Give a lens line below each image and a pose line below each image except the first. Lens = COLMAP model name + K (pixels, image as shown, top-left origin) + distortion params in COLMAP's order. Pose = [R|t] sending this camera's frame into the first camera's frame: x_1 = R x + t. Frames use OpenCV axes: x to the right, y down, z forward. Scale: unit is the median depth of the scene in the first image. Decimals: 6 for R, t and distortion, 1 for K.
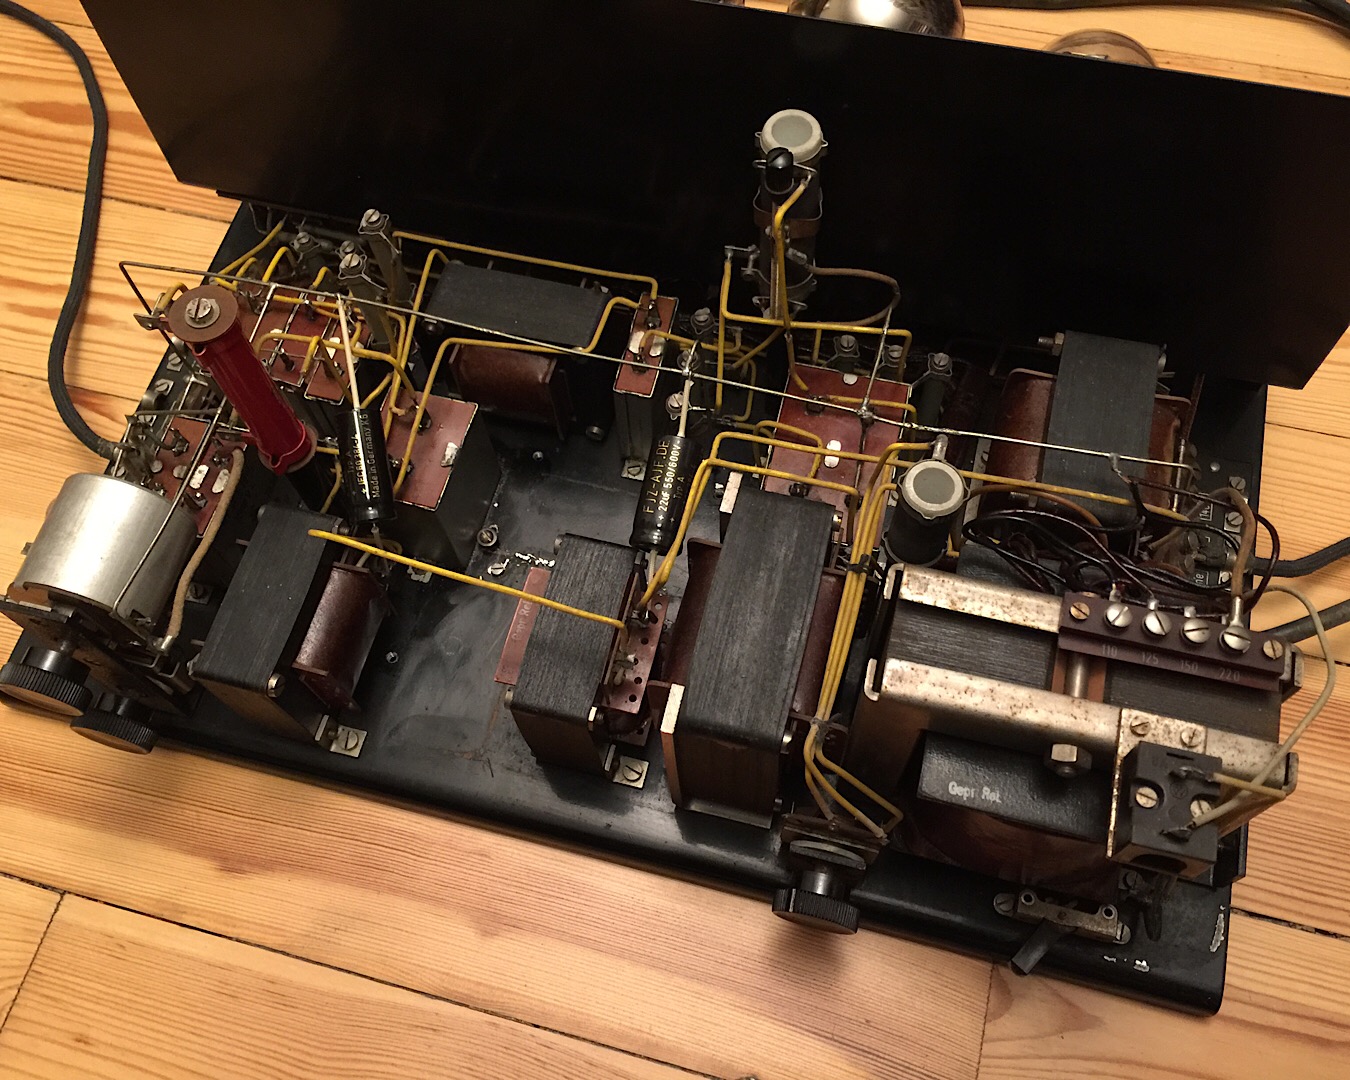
lens RADIAL K [[1240.3, 0, 677.4], [0, 1240.3, 529.9], [0, 0, 1]] dist [0.093241, -0.155598]
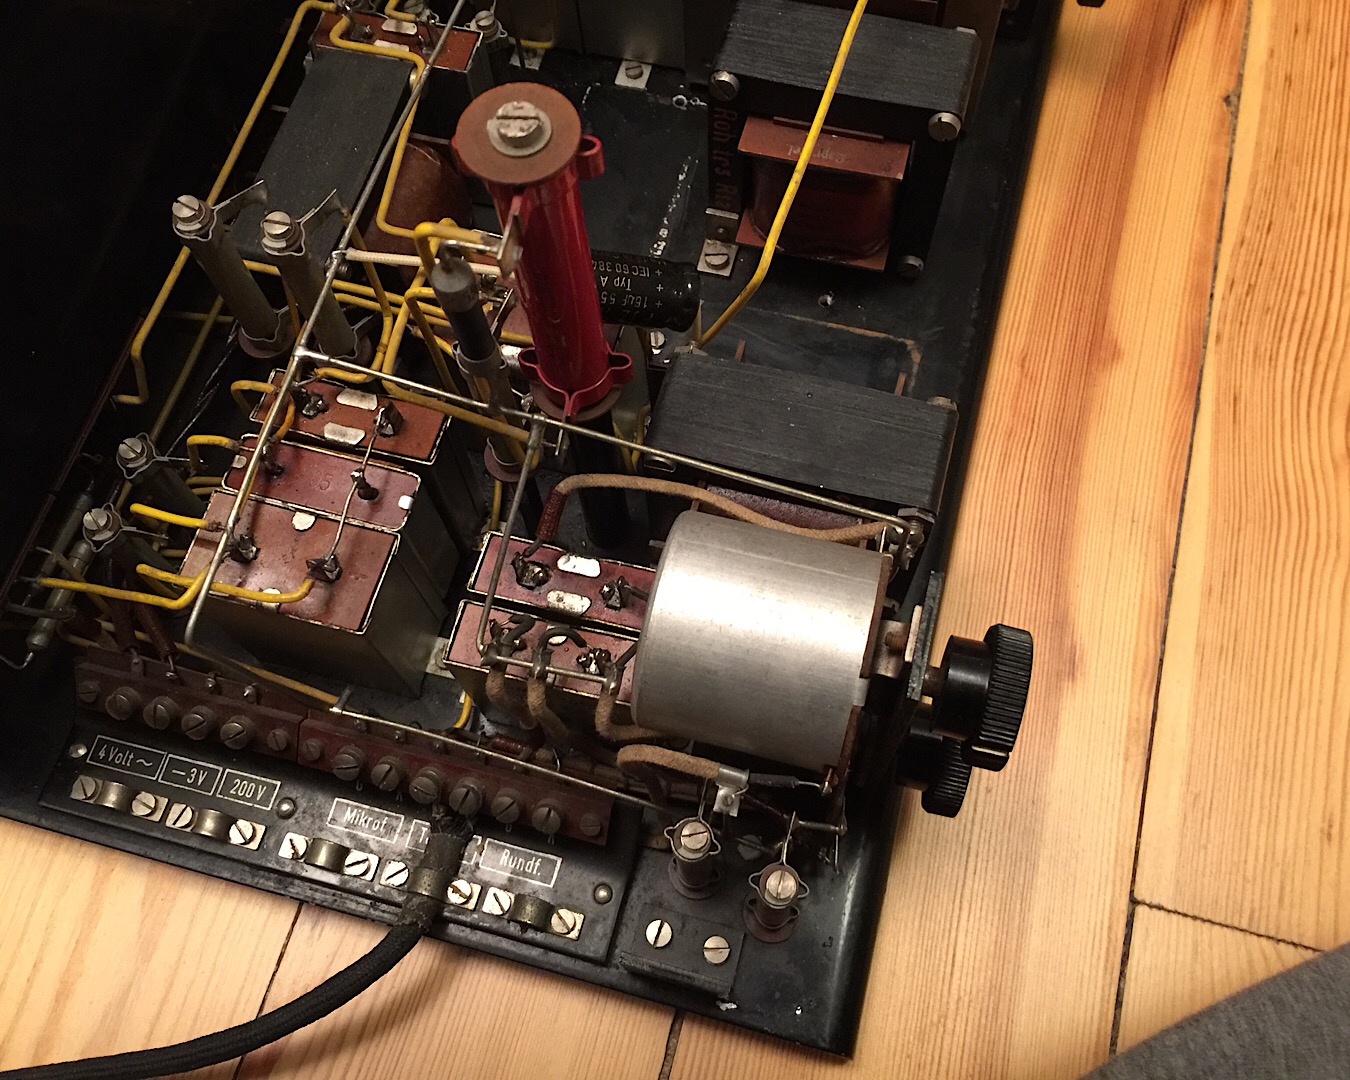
lens RADIAL K [[1240.3, 0, 677.4], [0, 1240.3, 529.9], [0, 0, 1]] dist [0.093241, -0.155598]
pose [[0.011635, -0.900554, 0.434588, -0.656263], [0.915192, 0.184688, 0.358210, -0.231875], [-0.402850, 0.393564, 0.826329, 0.503004]]
